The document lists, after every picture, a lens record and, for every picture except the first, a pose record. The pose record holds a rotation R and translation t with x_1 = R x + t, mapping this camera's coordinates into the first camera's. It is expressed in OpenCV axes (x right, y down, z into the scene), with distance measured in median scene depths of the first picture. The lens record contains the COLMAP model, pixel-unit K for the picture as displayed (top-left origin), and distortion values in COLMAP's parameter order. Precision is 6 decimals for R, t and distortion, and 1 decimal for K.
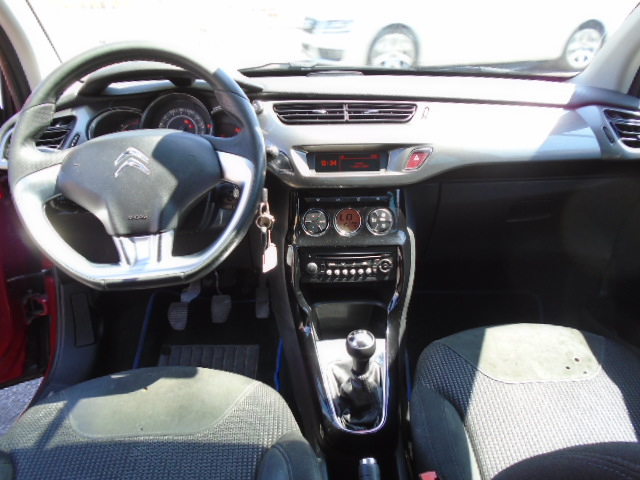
lens RADIAL K [[491.2, 0, 320.0], [0, 491.2, 240.0], [0, 0, 1]] dist [-0.006549, 0.004997]
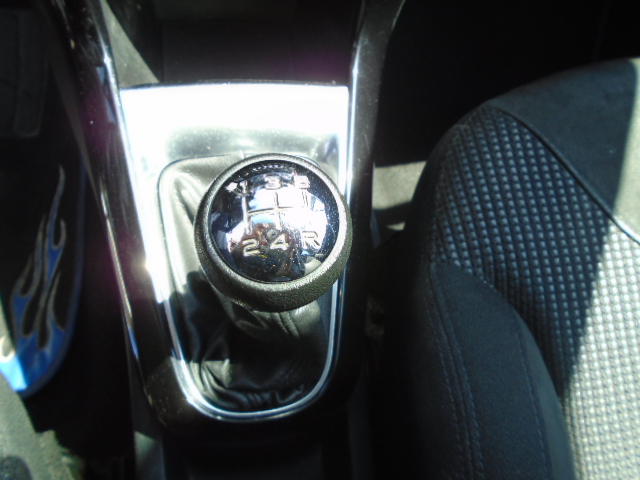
lens RADIAL K [[494.8, 0, 319.1], [0, 494.8, 243.0], [0, 0, 1]] dist [-0.013742, -0.005349]
pose [[0.980297, -0.018362, 0.196675, 0.050324], [-0.120377, 0.733889, 0.668518, 0.065892], [-0.156613, -0.679021, 0.717219, 0.716434]]
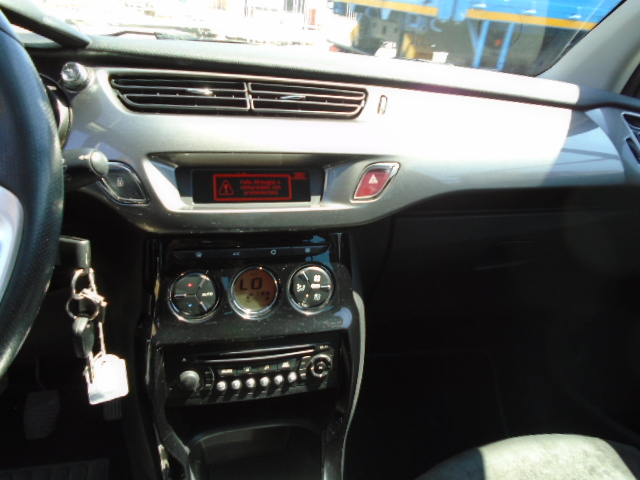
lens RADIAL K [[475.5, 0, 311.7], [0, 475.5, 239.2], [0, 0, 1]] dist [-0.006700, -0.001220]
pose [[0.976097, -0.011258, 0.217042, 0.003911], [0.016077, 0.999662, -0.020452, -0.085344], [-0.216739, 0.023452, 0.975948, 0.462954]]
